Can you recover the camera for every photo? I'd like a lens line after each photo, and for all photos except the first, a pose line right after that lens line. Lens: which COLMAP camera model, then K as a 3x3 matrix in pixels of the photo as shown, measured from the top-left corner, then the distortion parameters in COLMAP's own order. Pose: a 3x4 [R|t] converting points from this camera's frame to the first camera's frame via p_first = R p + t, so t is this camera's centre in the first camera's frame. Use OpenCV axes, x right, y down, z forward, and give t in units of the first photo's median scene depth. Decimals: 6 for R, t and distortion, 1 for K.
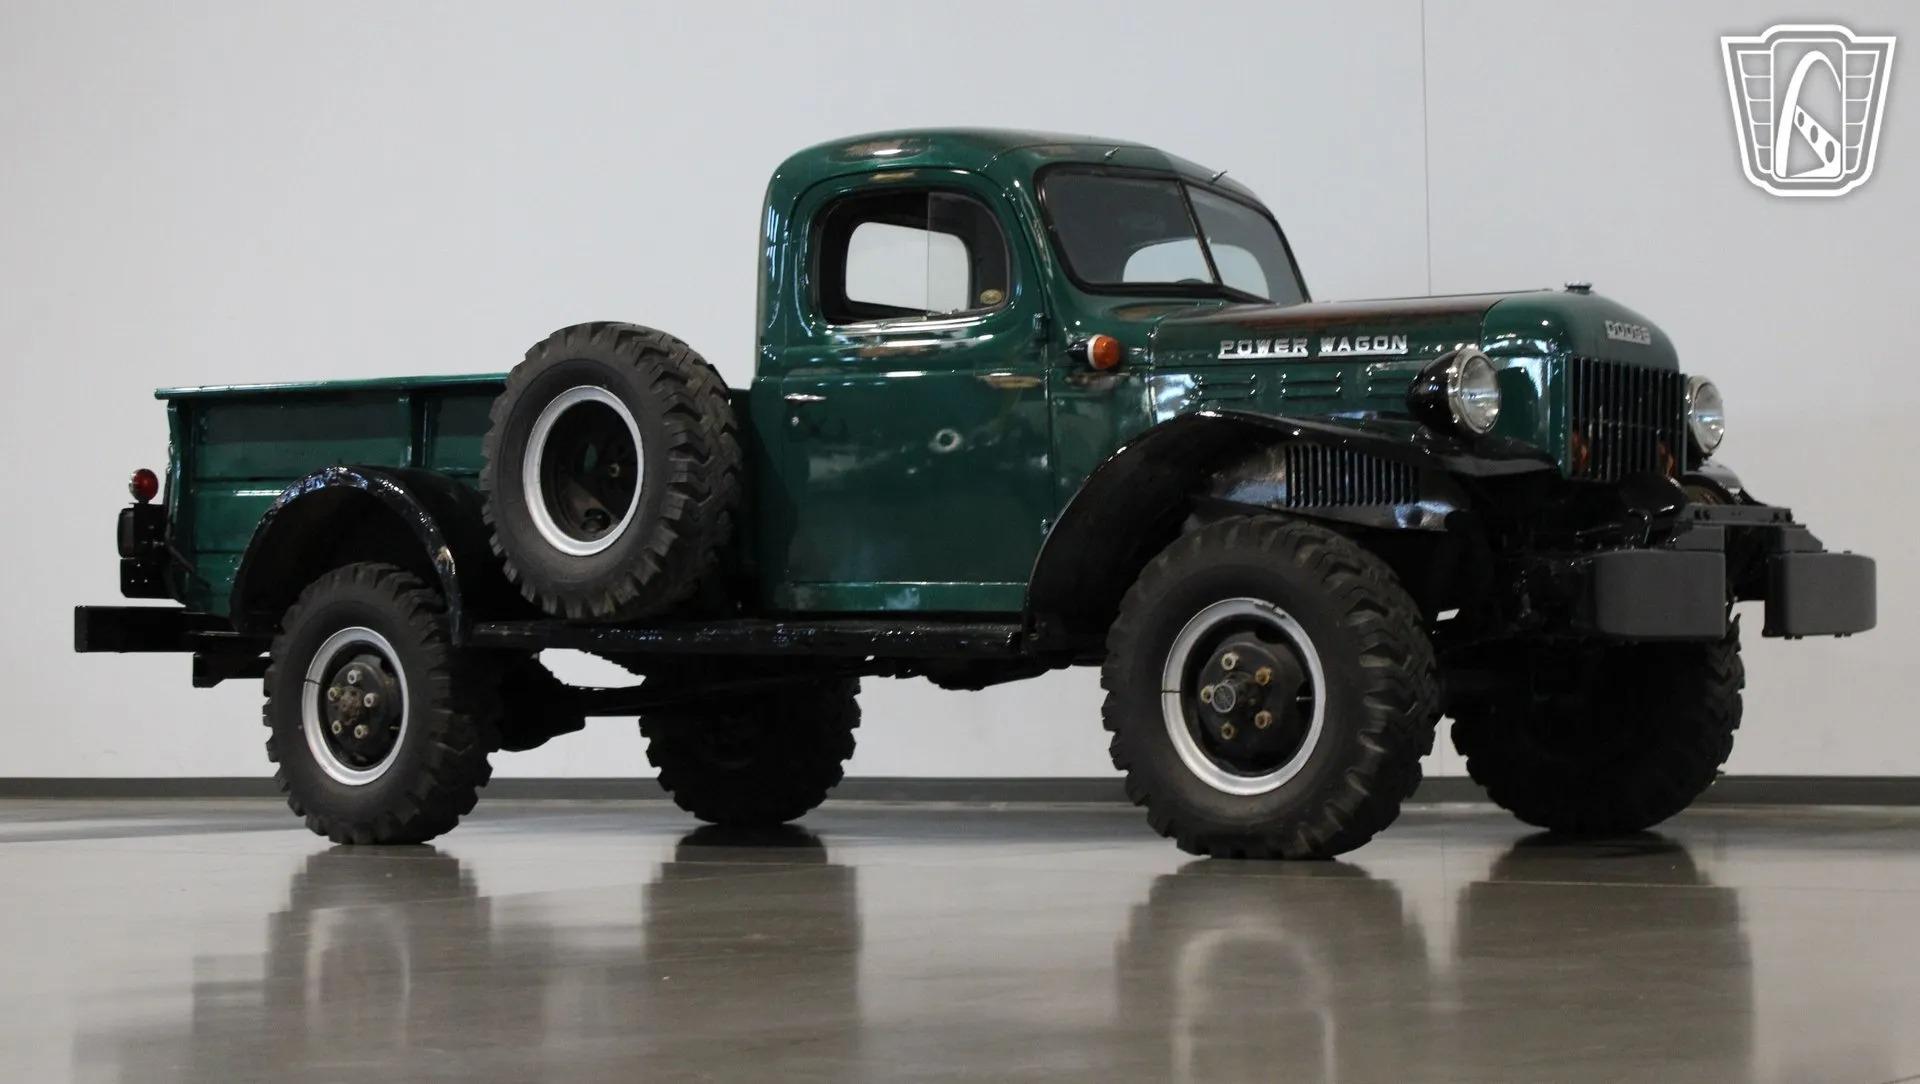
lens RADIAL K [[3173.8, 0, 971.1], [0, 3173.8, 561.5], [0, 0, 1]] dist [-0.024164, 0.000000]
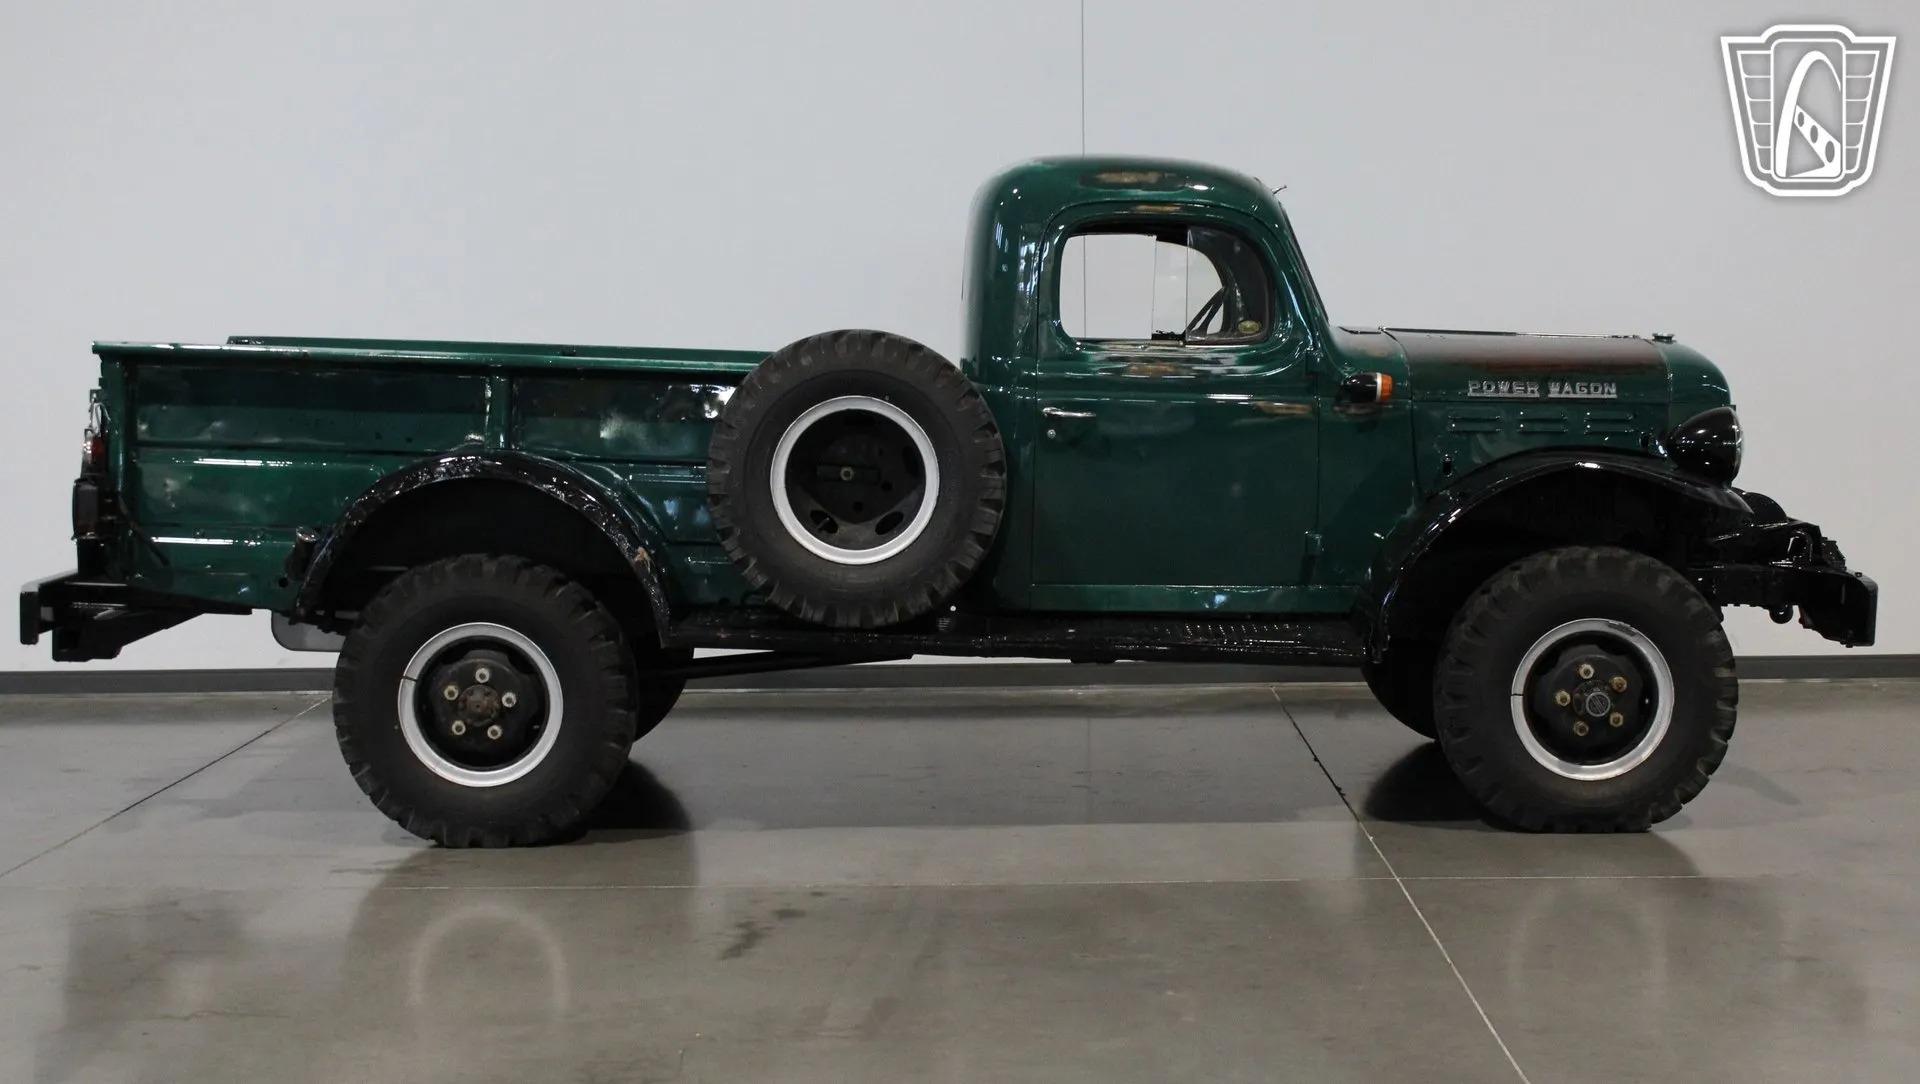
lens RADIAL K [[2540.4, 0, 945.8], [0, 2540.4, 552.6], [0, 0, 1]] dist [-0.047370, 0.000000]
pose [[0.790330, -0.046651, 0.610903, -0.647832], [-0.028962, 0.993138, 0.113307, -0.107129], [-0.611996, -0.107243, 0.783556, 0.380808]]
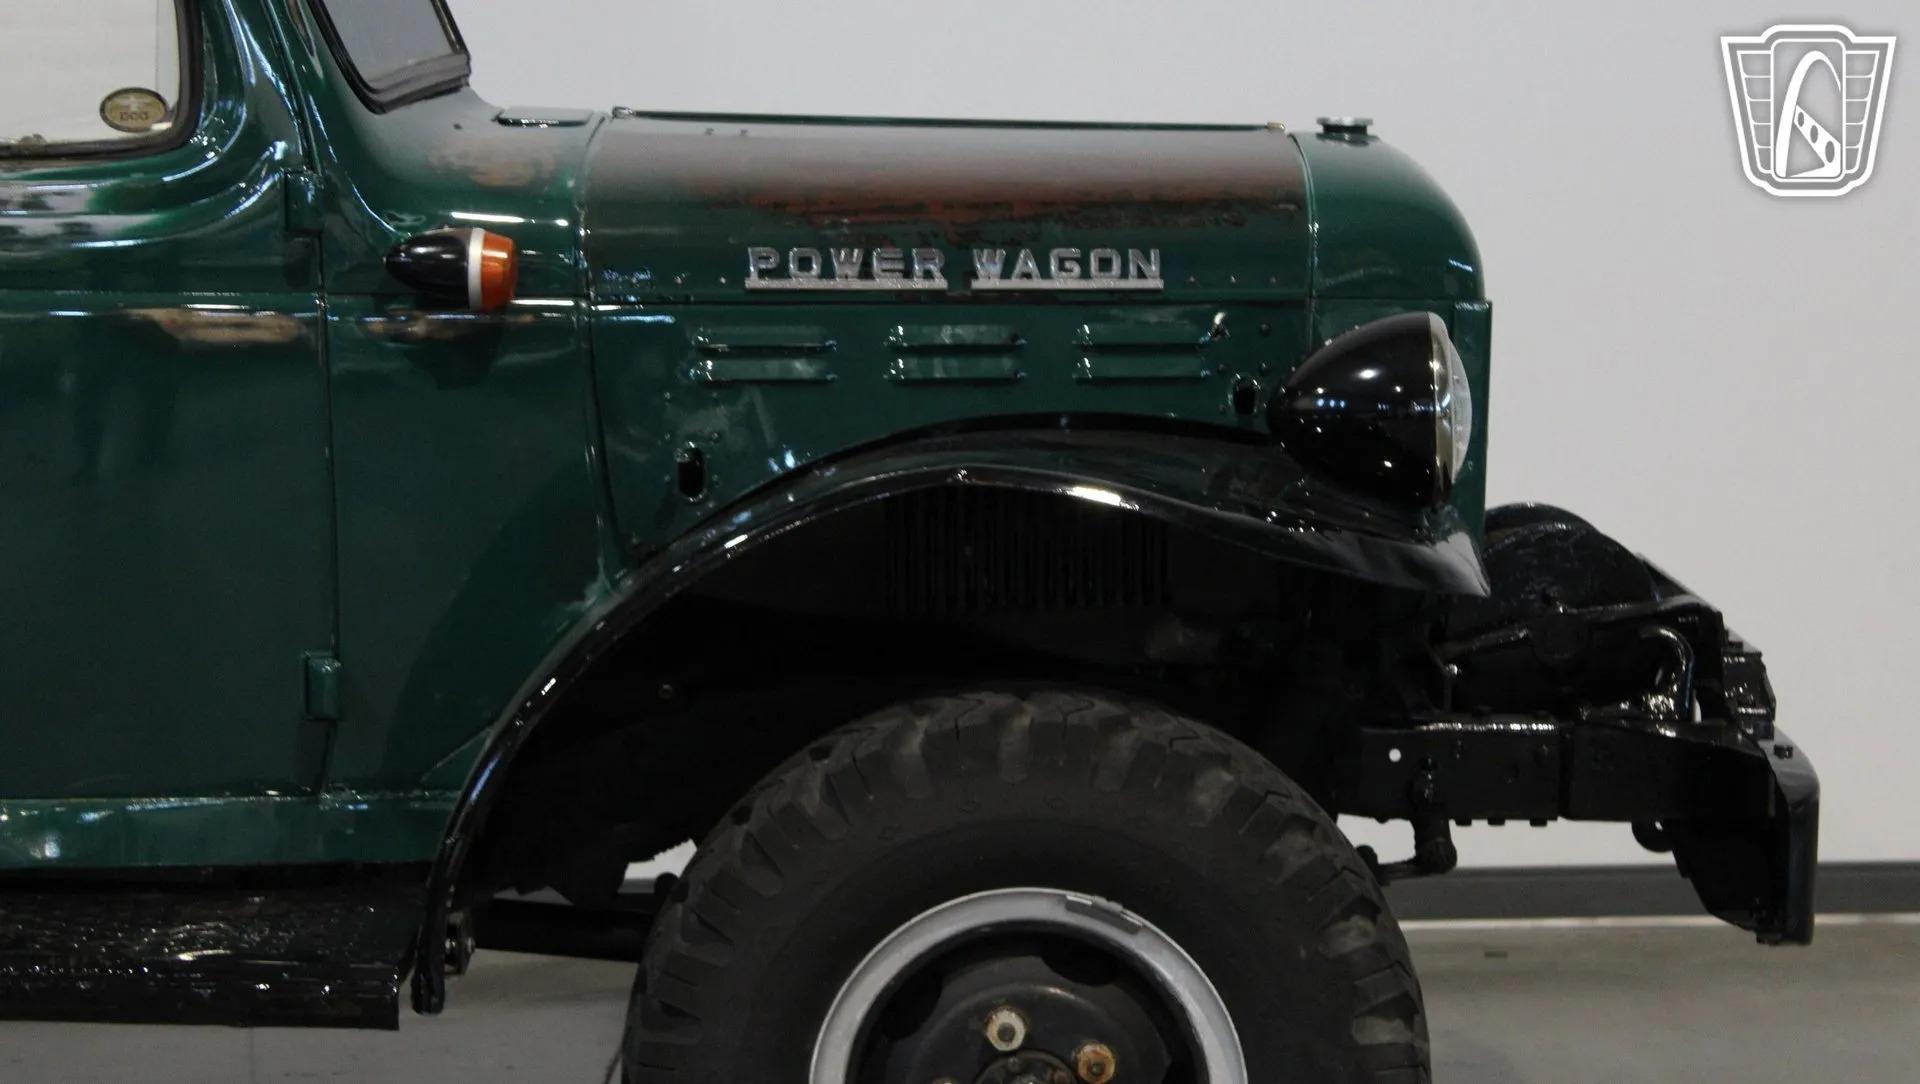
lens RADIAL K [[4457.1, 0, 960.1], [0, 4457.1, 548.1], [0, 0, 1]] dist [0.037479, 0.000000]
pose [[0.774523, -0.057781, 0.629901, -0.292918], [-0.022376, 0.992693, 0.118573, -0.102526], [-0.632150, -0.105932, 0.767571, 0.501079]]
